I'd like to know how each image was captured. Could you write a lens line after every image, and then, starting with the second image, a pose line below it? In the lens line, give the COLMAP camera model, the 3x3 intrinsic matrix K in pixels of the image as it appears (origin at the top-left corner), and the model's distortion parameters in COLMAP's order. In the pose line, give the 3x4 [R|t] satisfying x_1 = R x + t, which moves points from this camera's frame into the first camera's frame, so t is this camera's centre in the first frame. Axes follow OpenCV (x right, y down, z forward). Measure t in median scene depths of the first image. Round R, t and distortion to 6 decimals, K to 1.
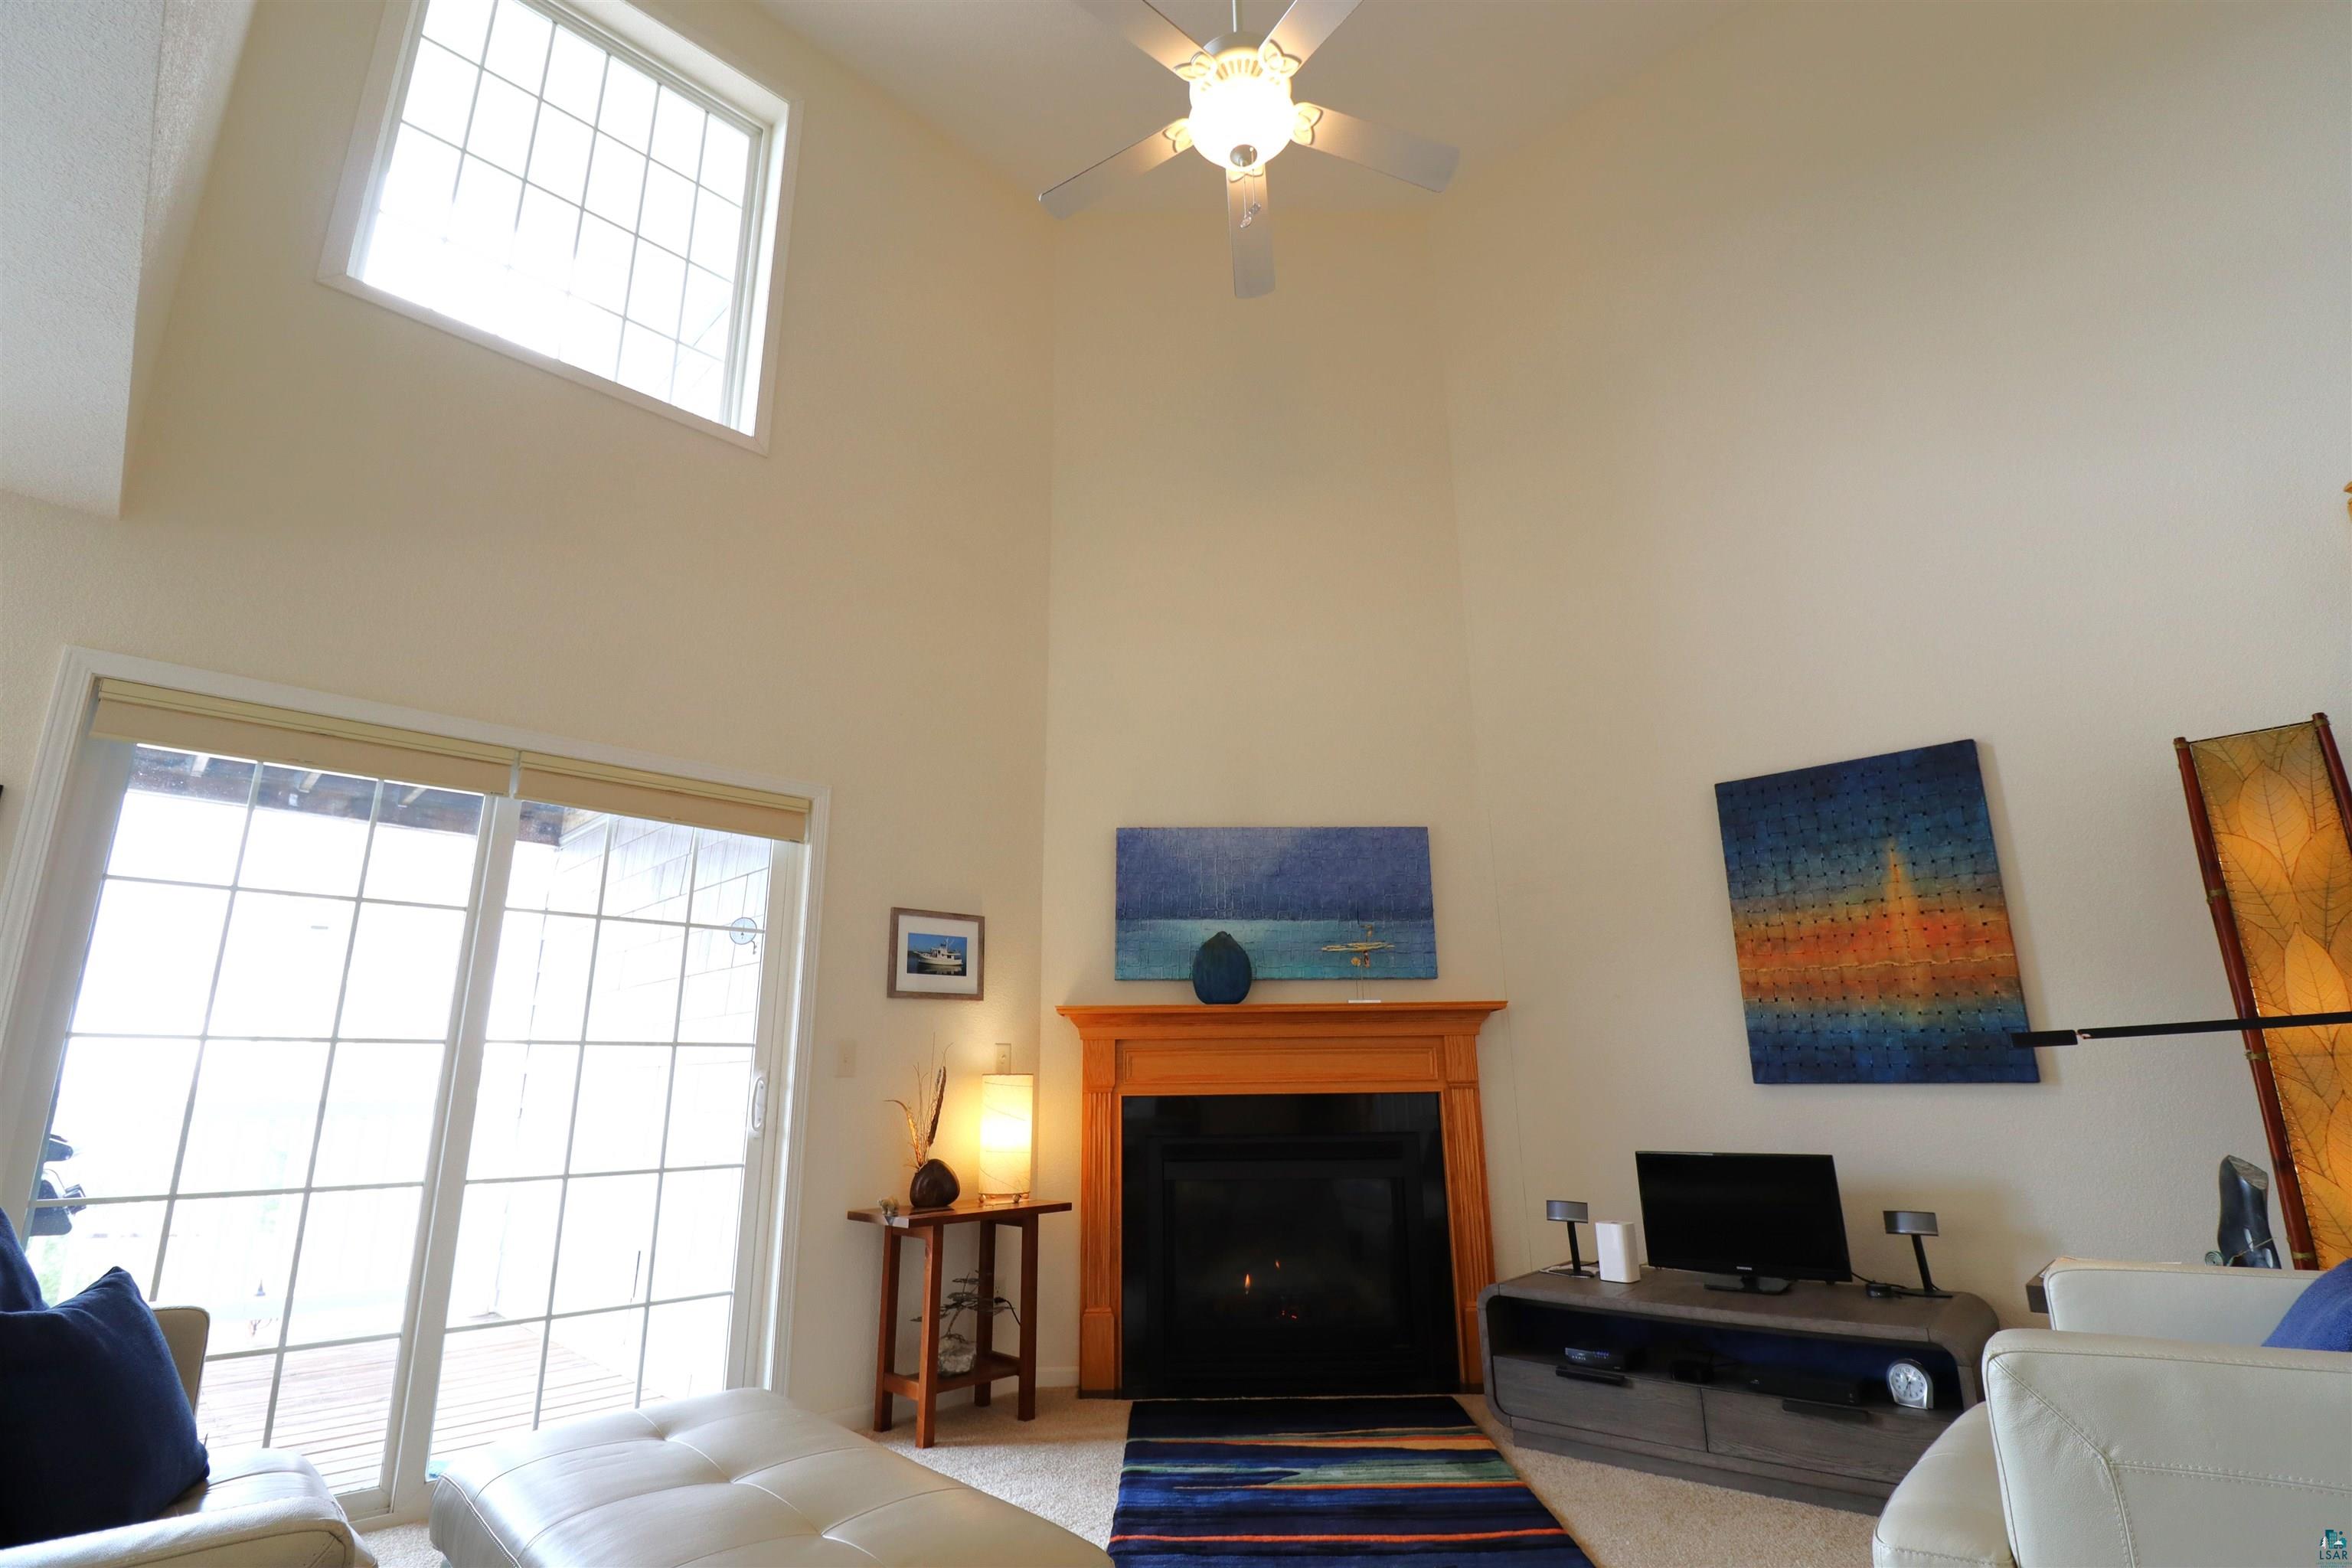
lens RADIAL K [[1088.4, 0, 1188.2], [0, 1088.4, 783.5], [0, 0, 1]] dist [0.003592, -0.015411]
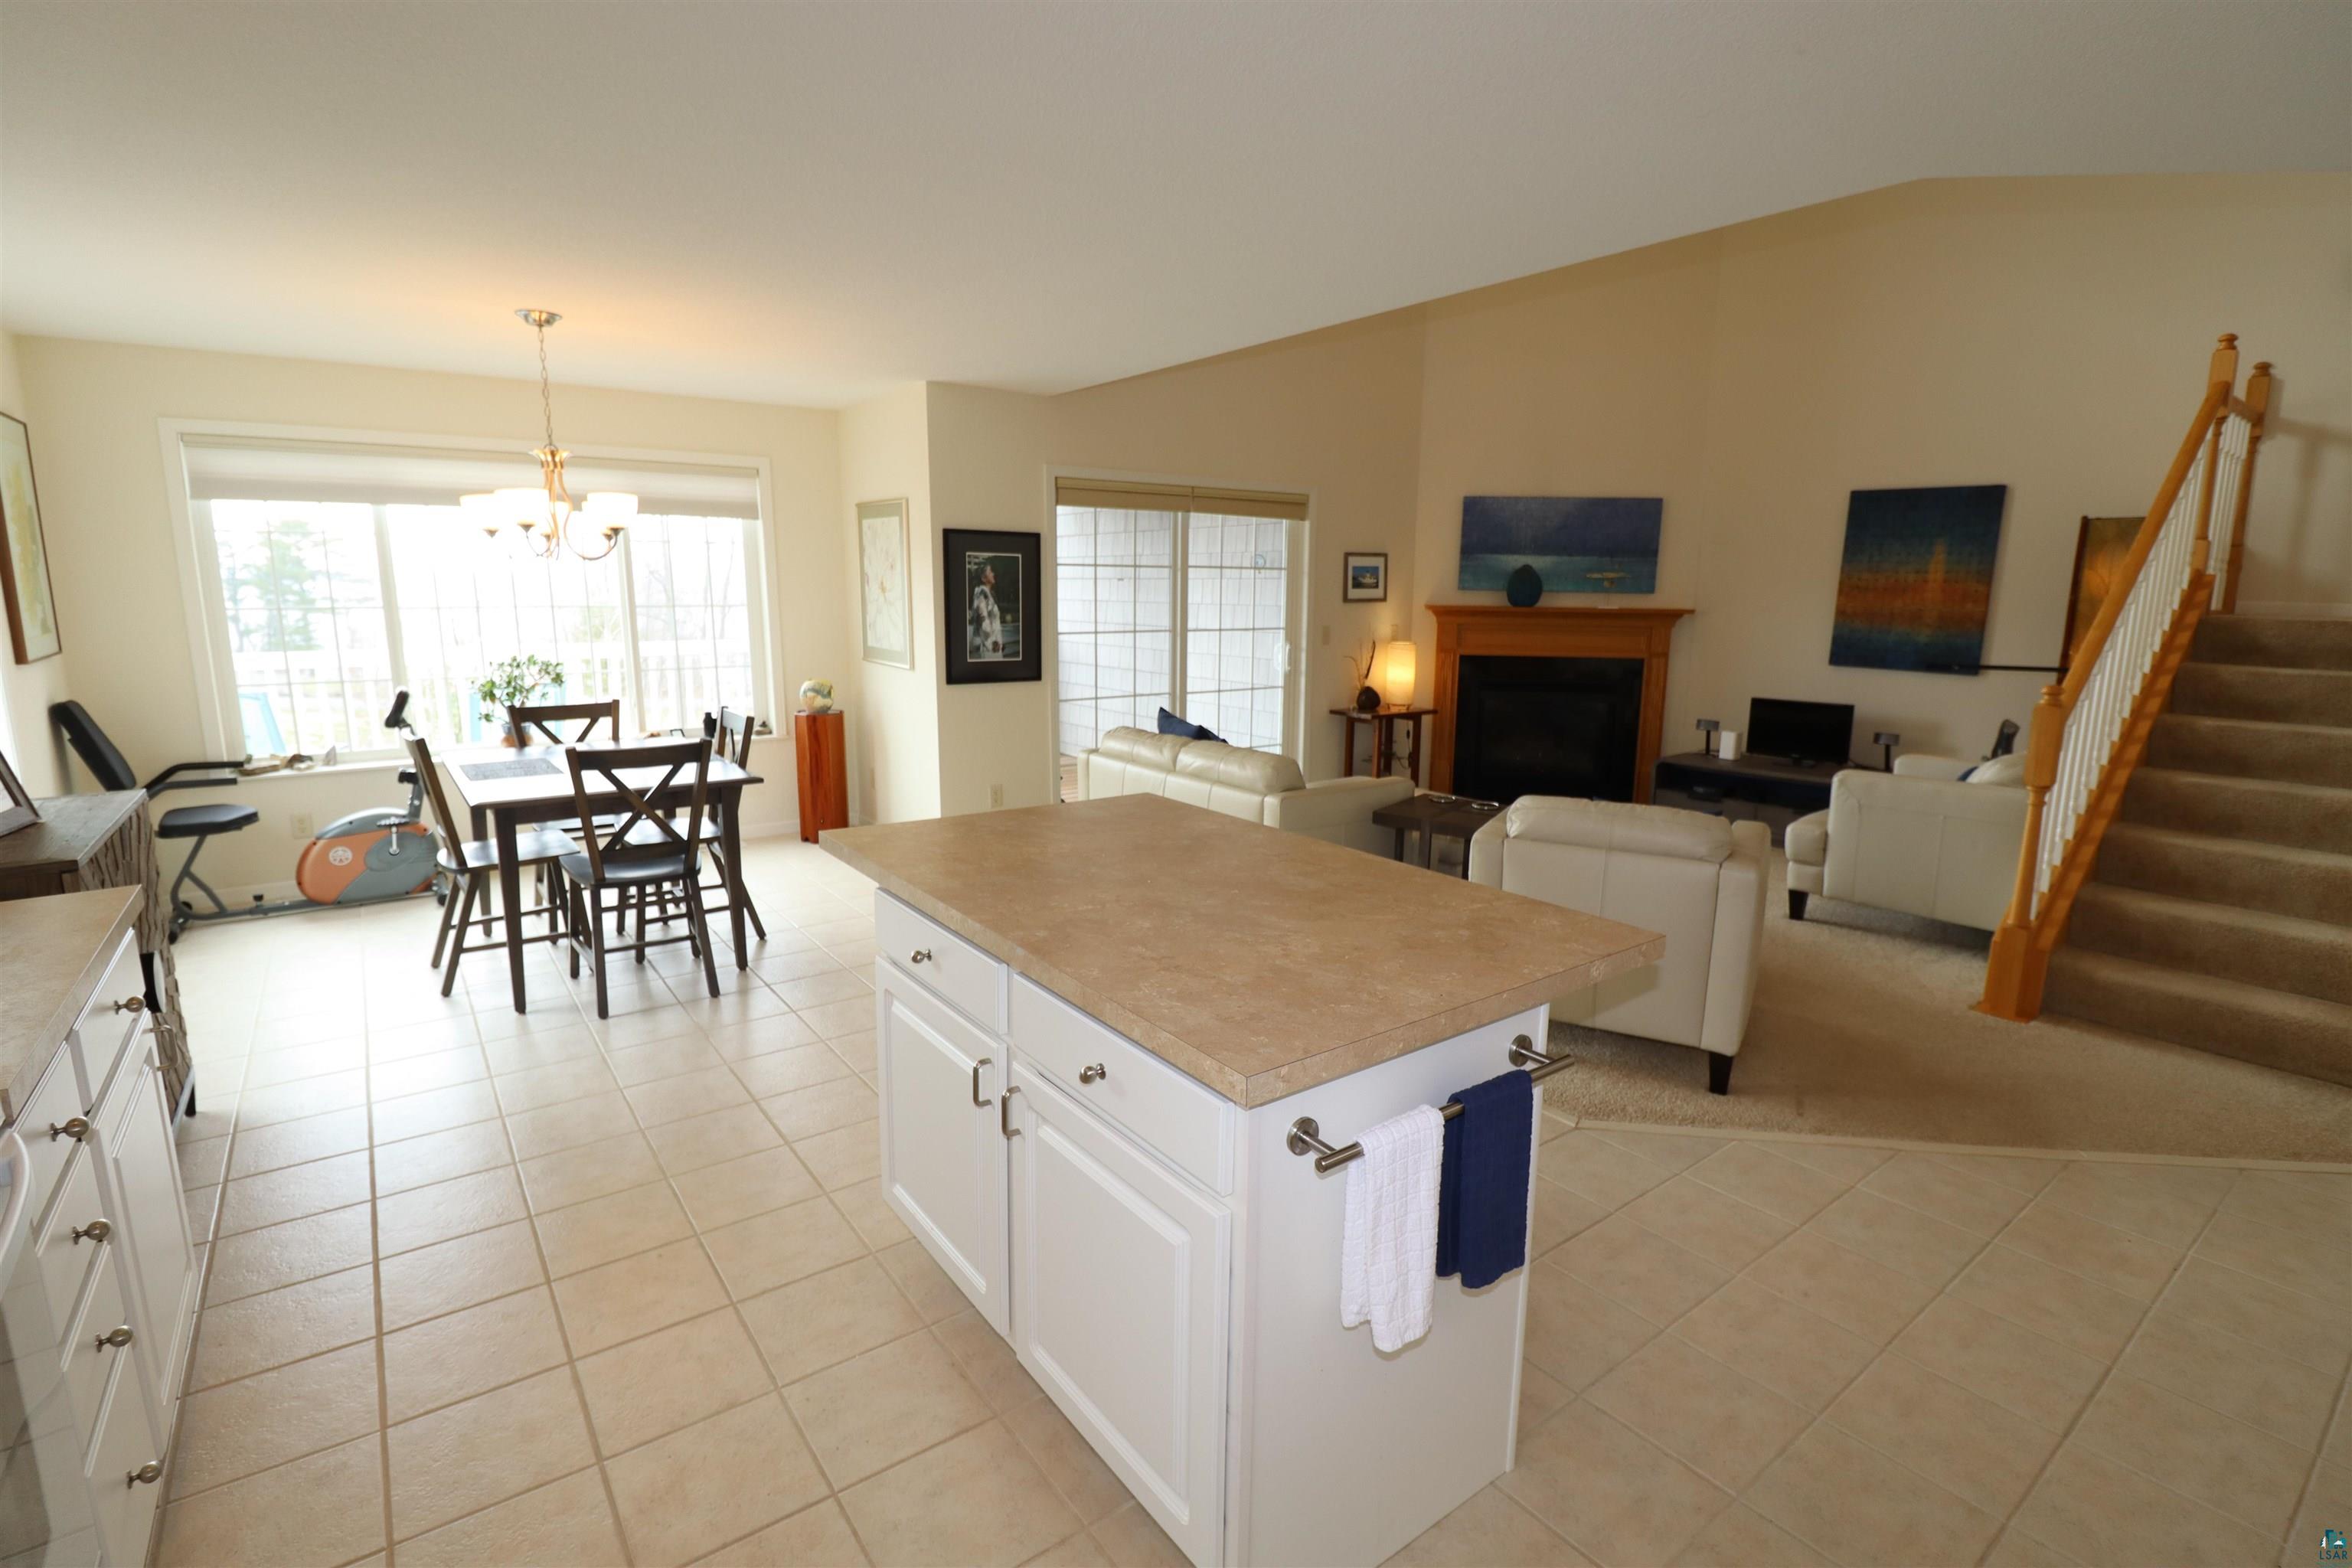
lens RADIAL K [[1088.4, 0, 1188.2], [0, 1088.4, 783.5], [0, 0, 1]] dist [0.003592, -0.015411]
pose [[0.990025, 0.048929, -0.132125, -0.296842], [0.013402, 0.900807, 0.434013, -0.354878], [0.140255, -0.431455, 0.891165, -0.872937]]
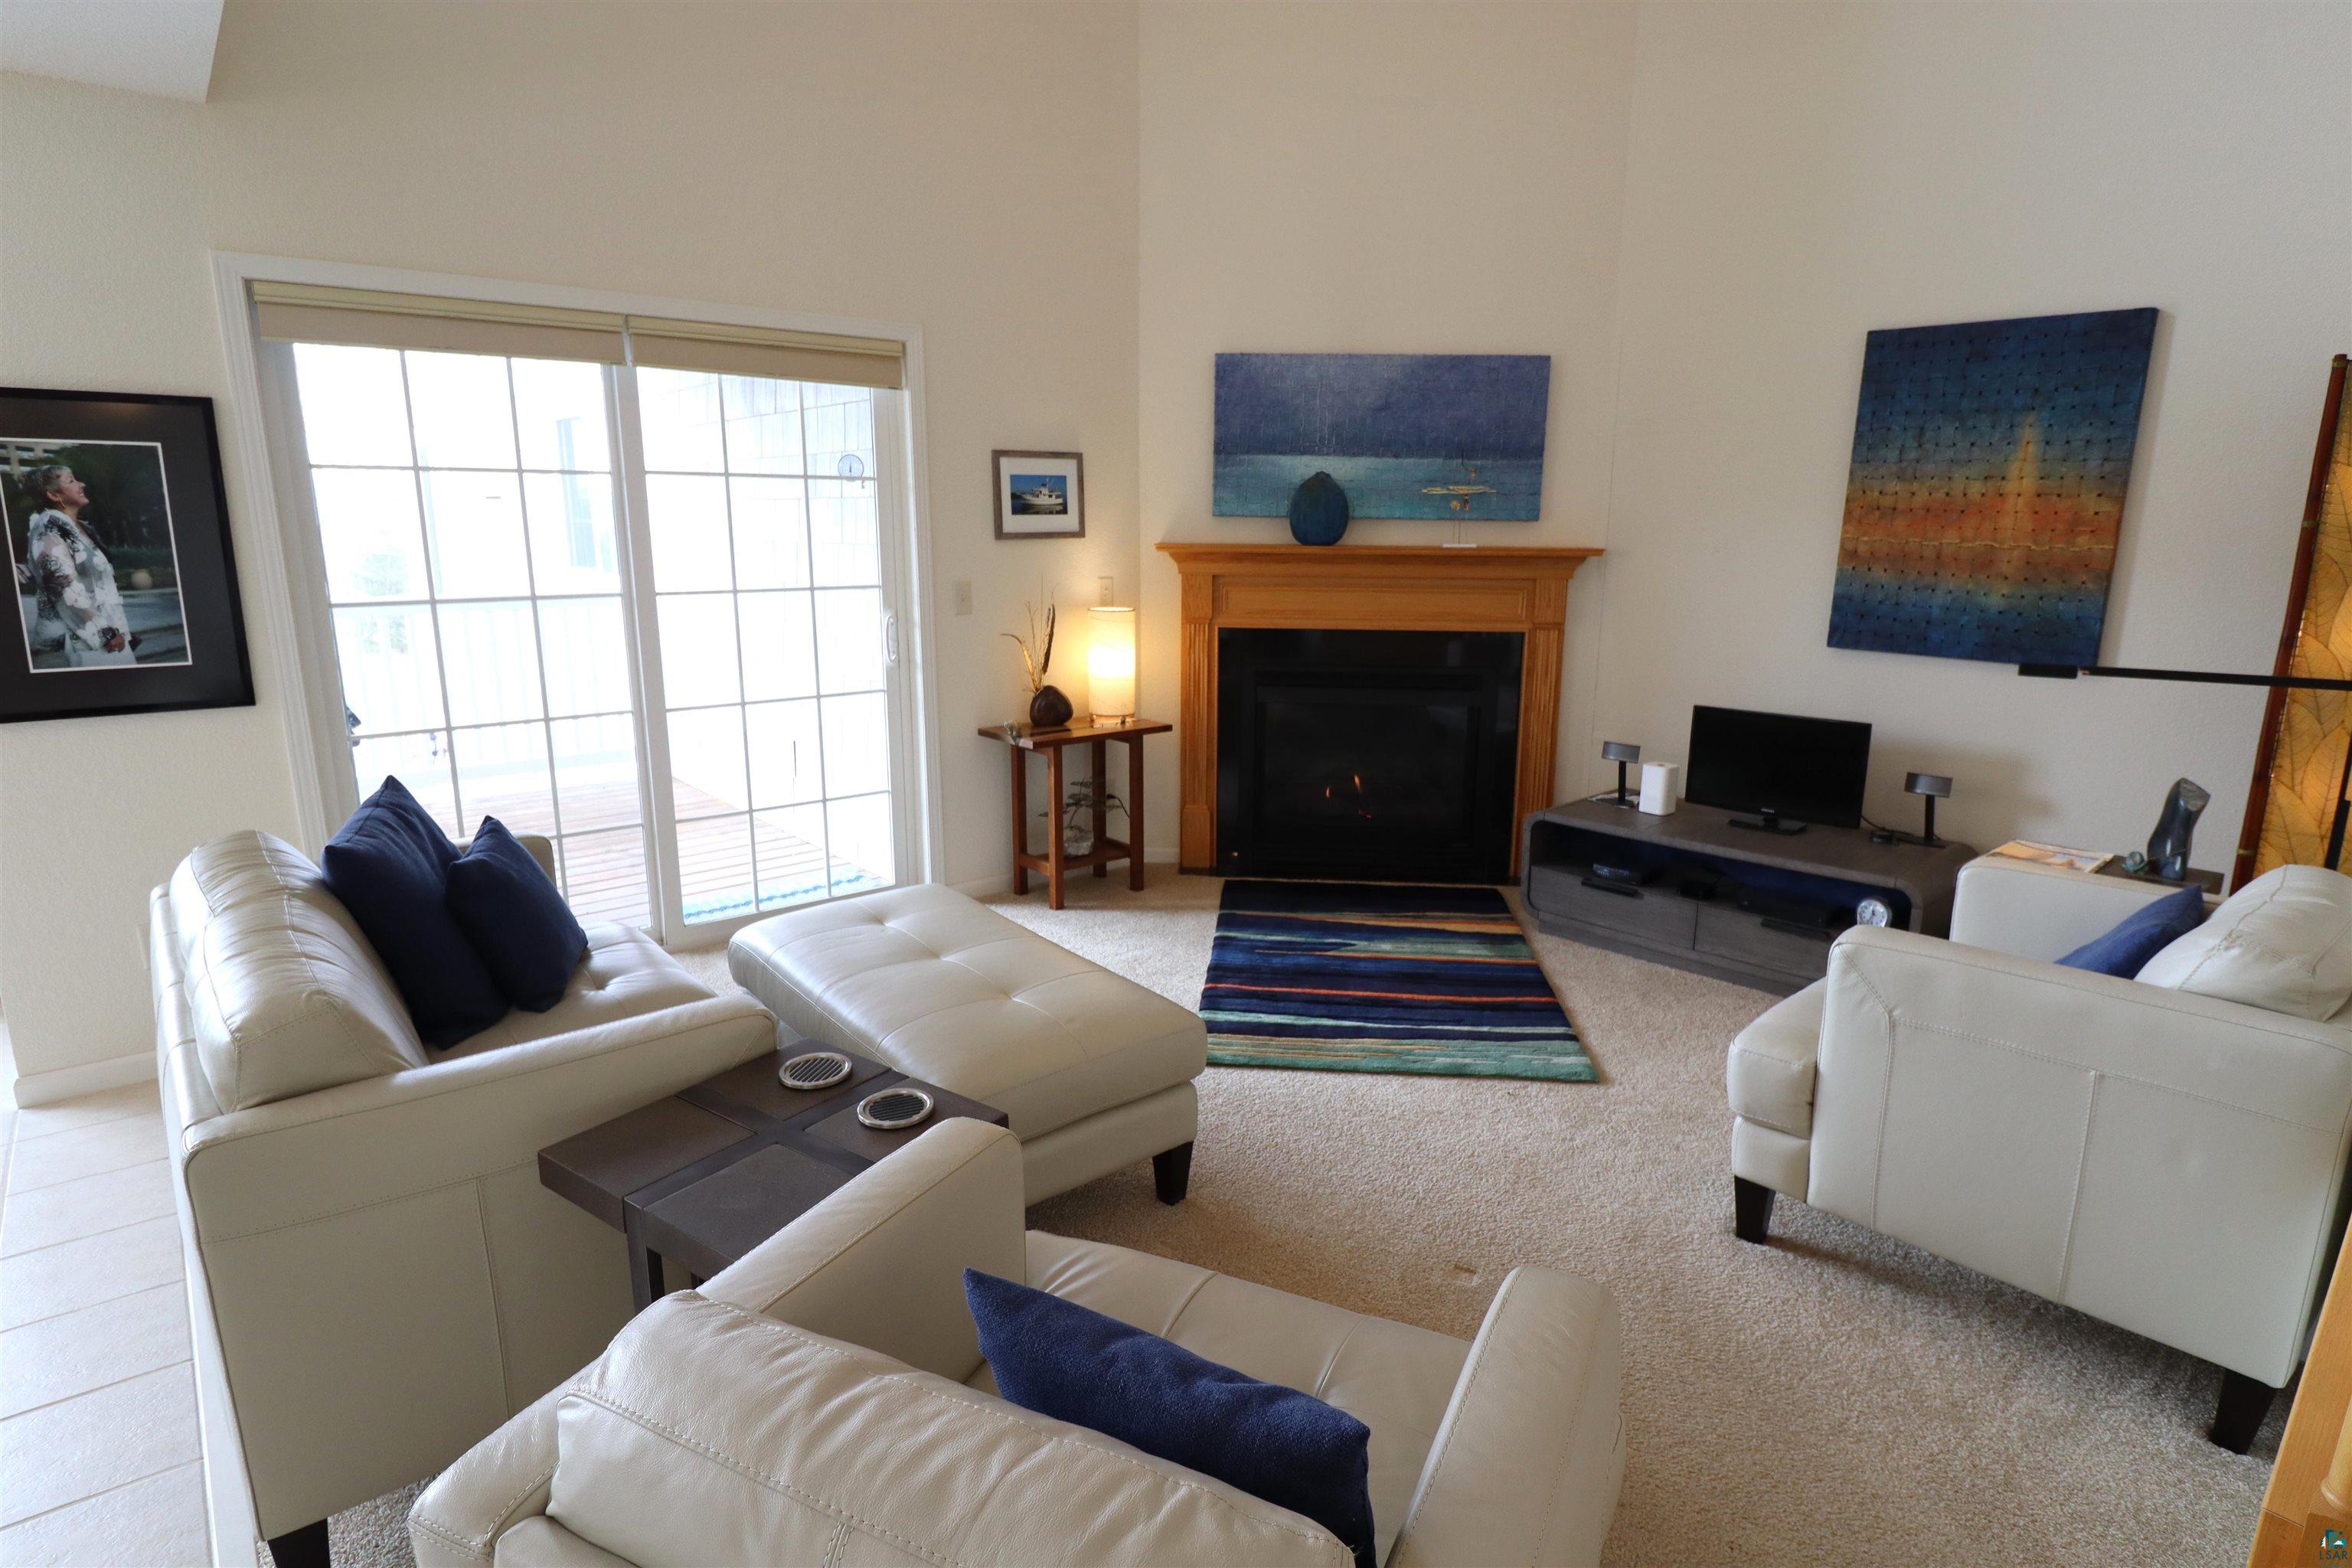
lens RADIAL K [[1226.6, 0, 1190.7], [0, 1226.6, 789.0], [0, 0, 1]] dist [0.003136, -0.013630]
pose [[0.996123, 0.038889, -0.078915, 0.014365], [0.002532, 0.883953, 0.467569, -0.152583], [0.087940, -0.465956, 0.880427, -0.144942]]
